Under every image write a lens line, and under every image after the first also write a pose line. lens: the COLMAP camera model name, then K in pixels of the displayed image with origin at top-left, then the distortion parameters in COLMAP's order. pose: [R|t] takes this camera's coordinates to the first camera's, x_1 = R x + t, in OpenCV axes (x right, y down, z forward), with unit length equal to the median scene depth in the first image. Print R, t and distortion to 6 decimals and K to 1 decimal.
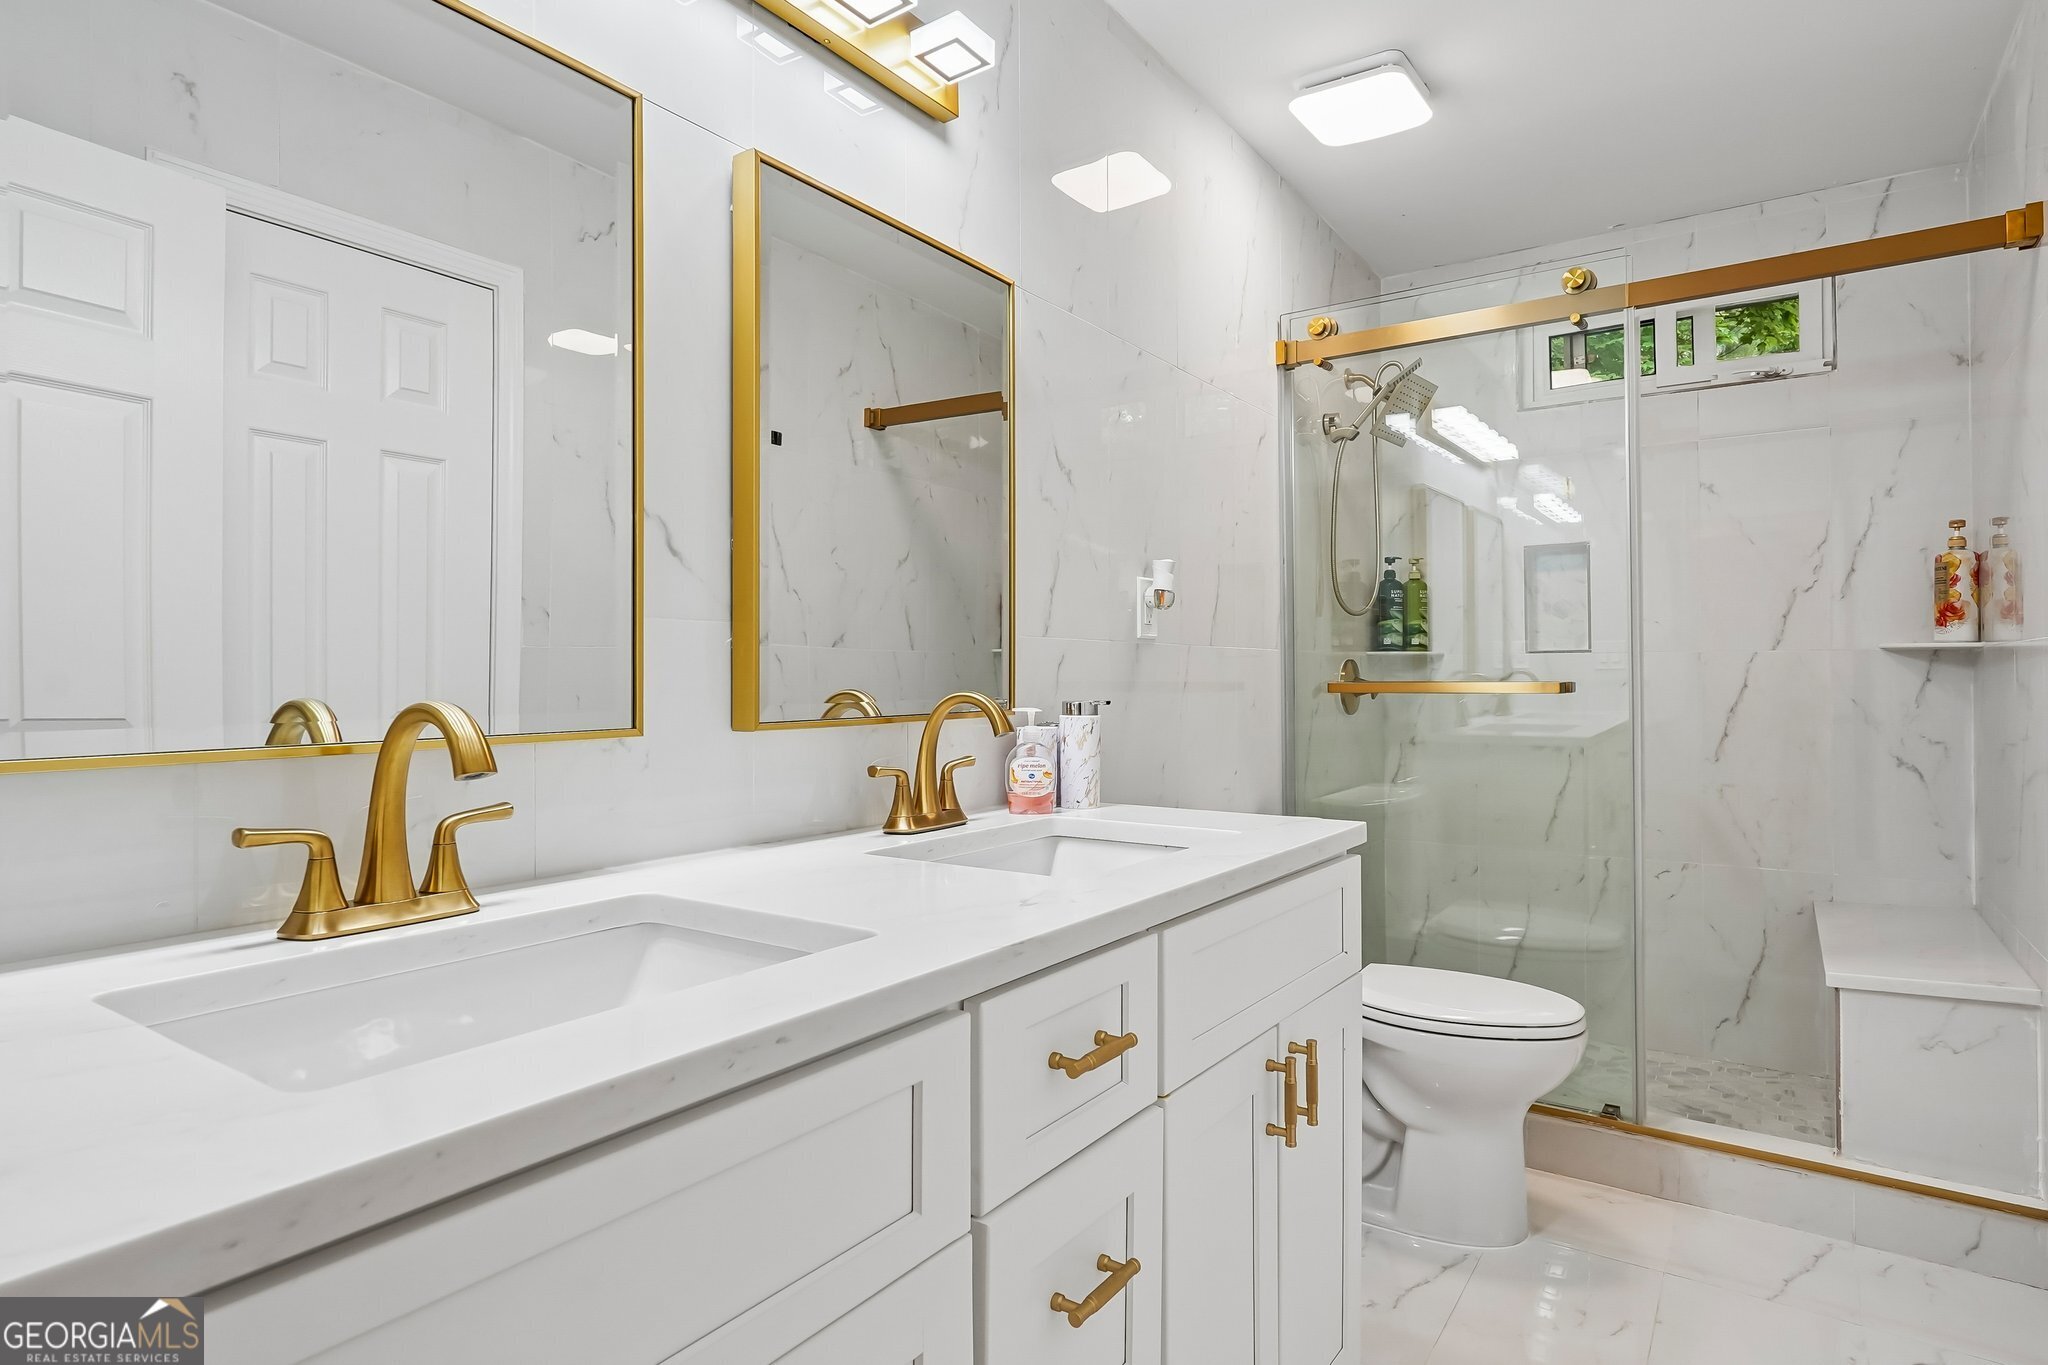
lens RADIAL K [[1103.9, 0, 1025.5], [0, 1103.9, 686.2], [0, 0, 1]] dist [-0.017319, 0.011957]
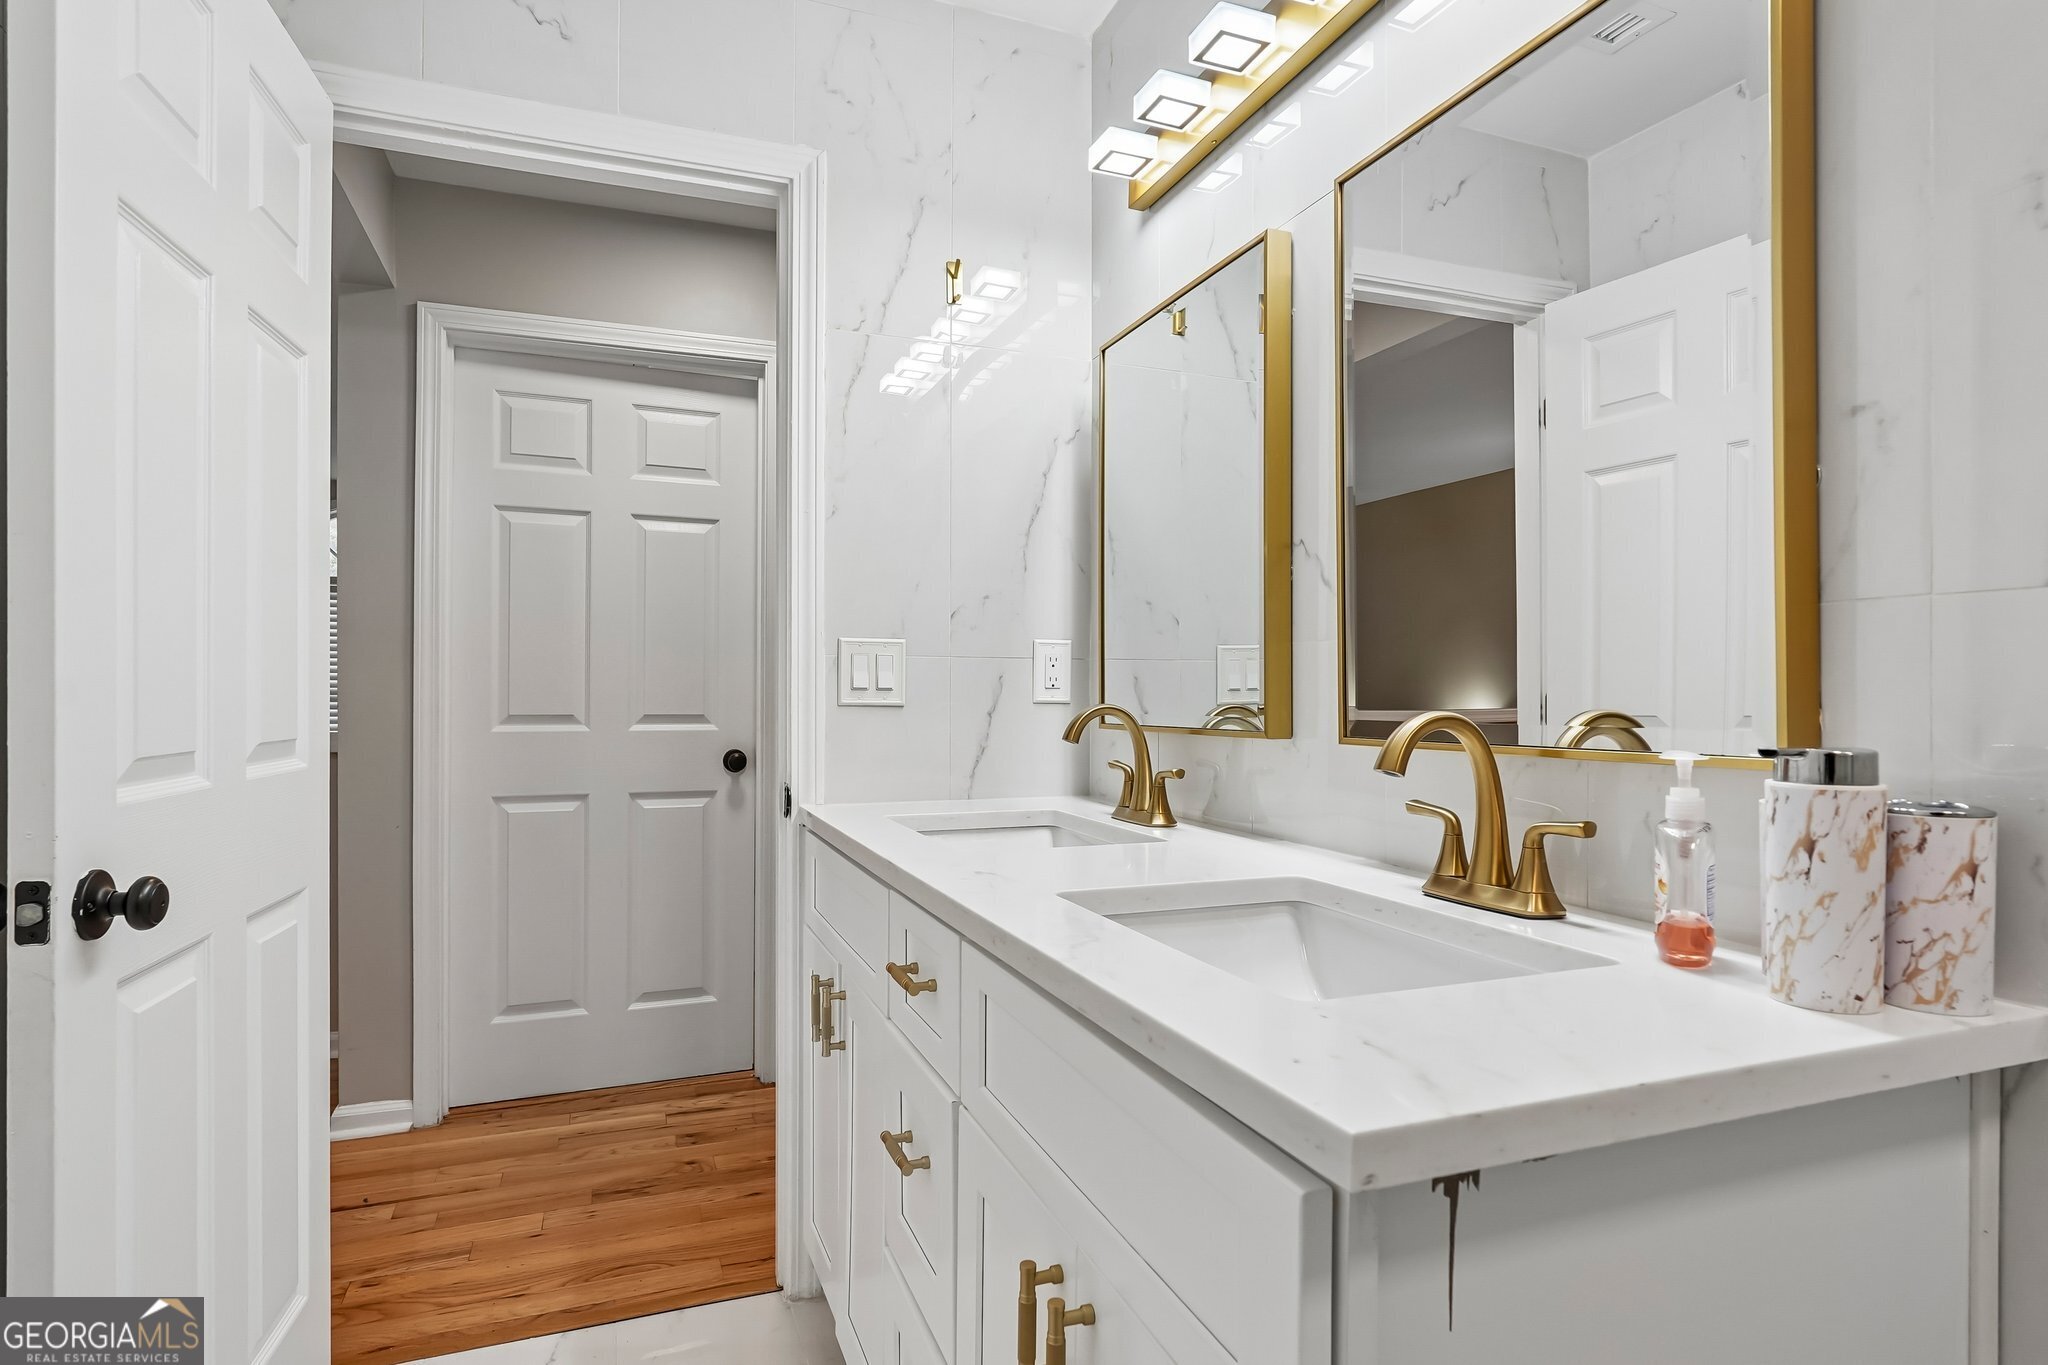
lens RADIAL K [[1103.9, 0, 1025.5], [0, 1103.9, 686.2], [0, 0, 1]] dist [-0.017319, 0.011957]
pose [[-0.567464, -0.021192, -0.823126, 0.781140], [-0.025415, 0.999643, -0.008215, -0.000161], [0.823006, 0.016258, -0.567800, 1.333227]]
